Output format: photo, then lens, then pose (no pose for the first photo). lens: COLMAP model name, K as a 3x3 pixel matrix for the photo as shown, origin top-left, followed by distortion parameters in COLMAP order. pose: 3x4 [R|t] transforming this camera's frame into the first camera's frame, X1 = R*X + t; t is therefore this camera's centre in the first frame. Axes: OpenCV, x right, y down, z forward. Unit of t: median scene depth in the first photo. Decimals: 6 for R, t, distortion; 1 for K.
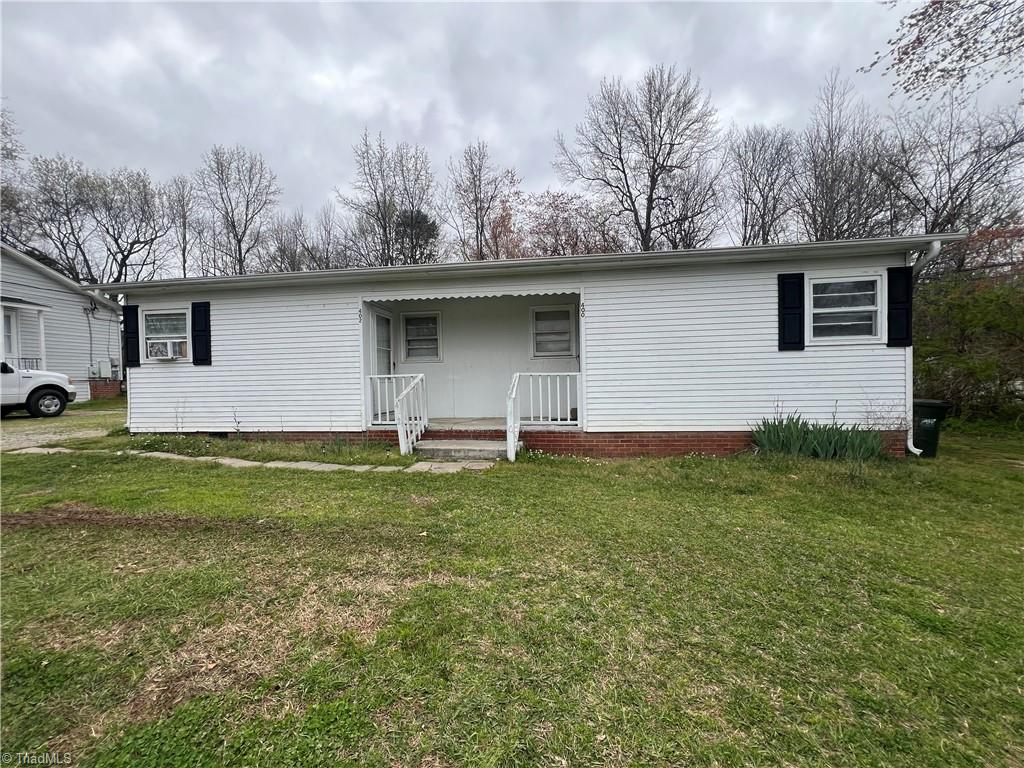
lens RADIAL K [[411.2, 0, 512.0], [0, 411.2, 384.0], [0, 0, 1]] dist [-0.002164, 0.000193]
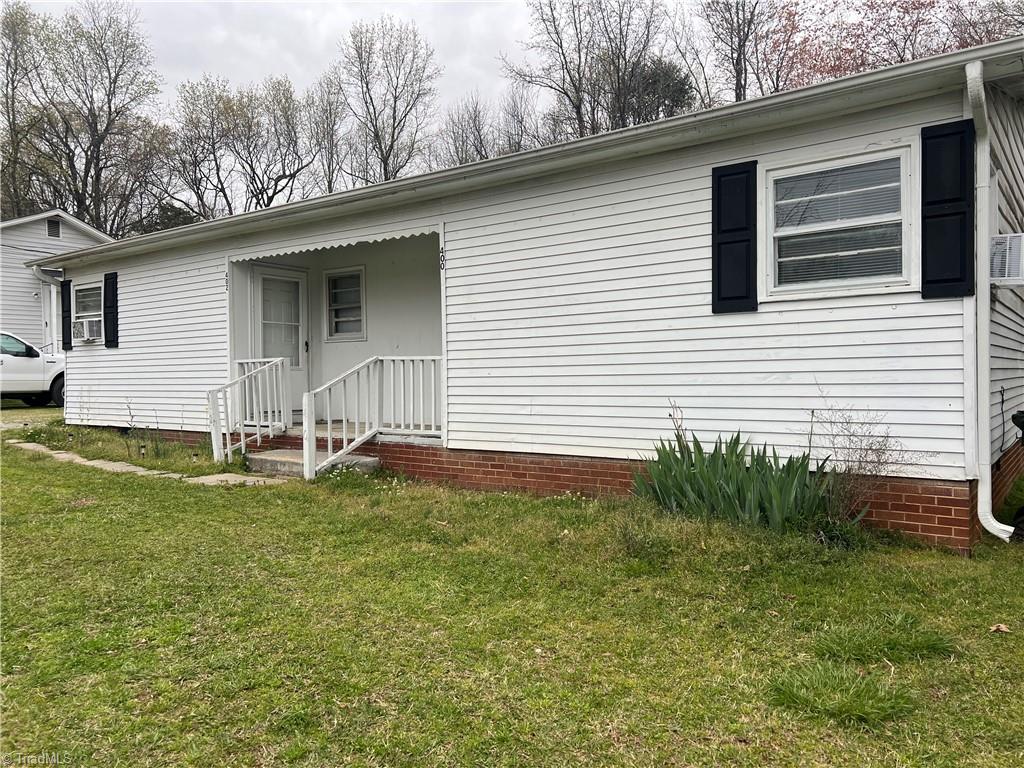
lens RADIAL K [[771.9, 0, 516.2], [0, 771.9, 379.6], [0, 0, 1]] dist [0.057222, -0.061505]
pose [[0.873025, 0.012776, -0.487509, 0.863437], [-0.011490, 0.999918, 0.005628, 0.001856], [0.487541, 0.000688, 0.873100, 0.002591]]
